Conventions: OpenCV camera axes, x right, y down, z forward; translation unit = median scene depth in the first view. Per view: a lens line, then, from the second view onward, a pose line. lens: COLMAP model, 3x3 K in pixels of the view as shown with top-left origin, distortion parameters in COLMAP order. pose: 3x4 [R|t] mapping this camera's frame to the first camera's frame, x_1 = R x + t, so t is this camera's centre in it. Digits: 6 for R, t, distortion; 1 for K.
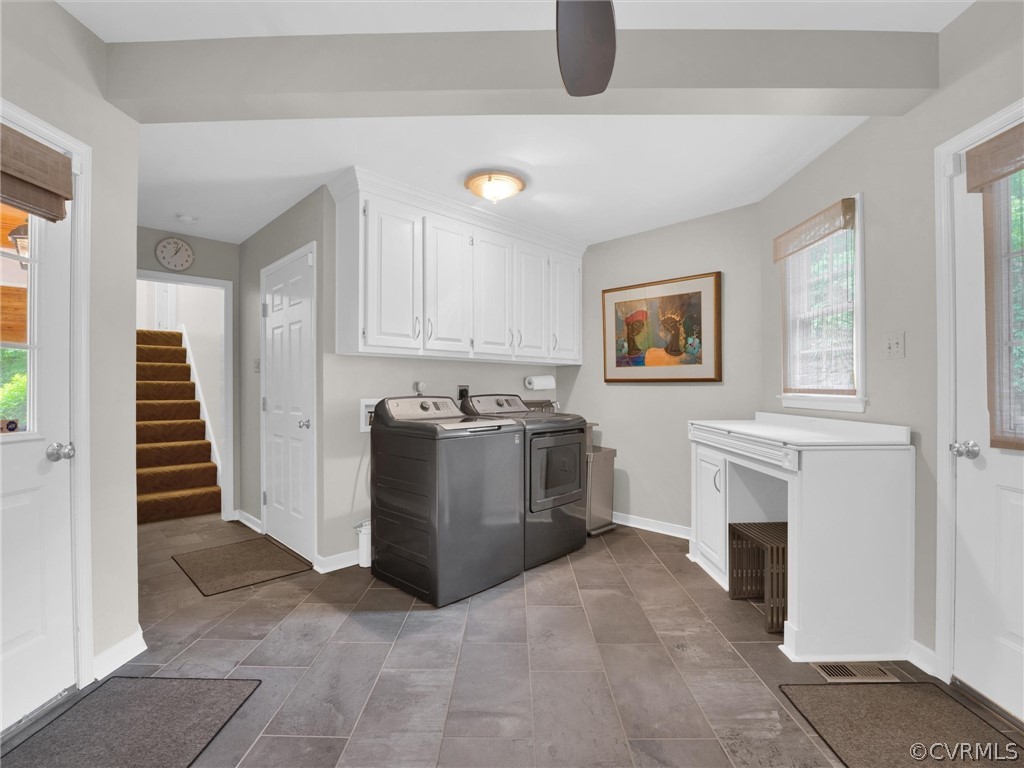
lens RADIAL K [[528.0, 0, 515.1], [0, 528.0, 385.3], [0, 0, 1]] dist [-0.017328, 0.000475]
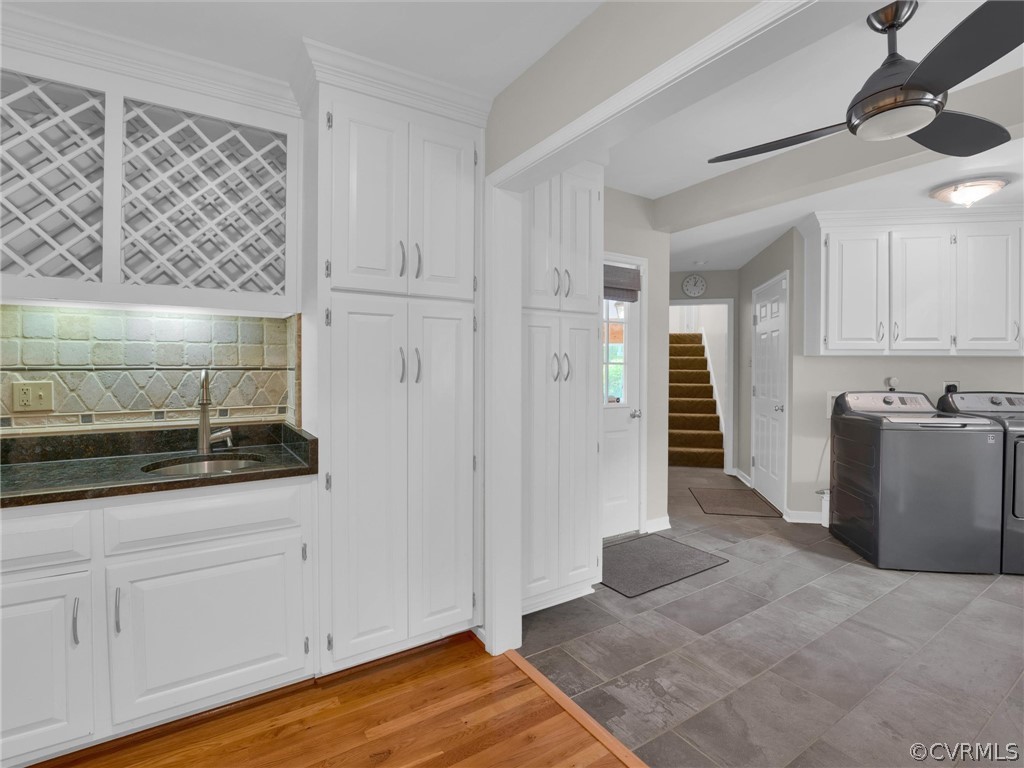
lens RADIAL K [[418.1, 0, 515.4], [0, 418.1, 375.5], [0, 0, 1]] dist [-0.024817, -0.000054]
pose [[0.551485, 0.009994, -0.834125, 0.128053], [-0.004605, 0.999949, 0.008936, -0.019517], [0.834172, -0.001087, 0.551504, -0.162018]]
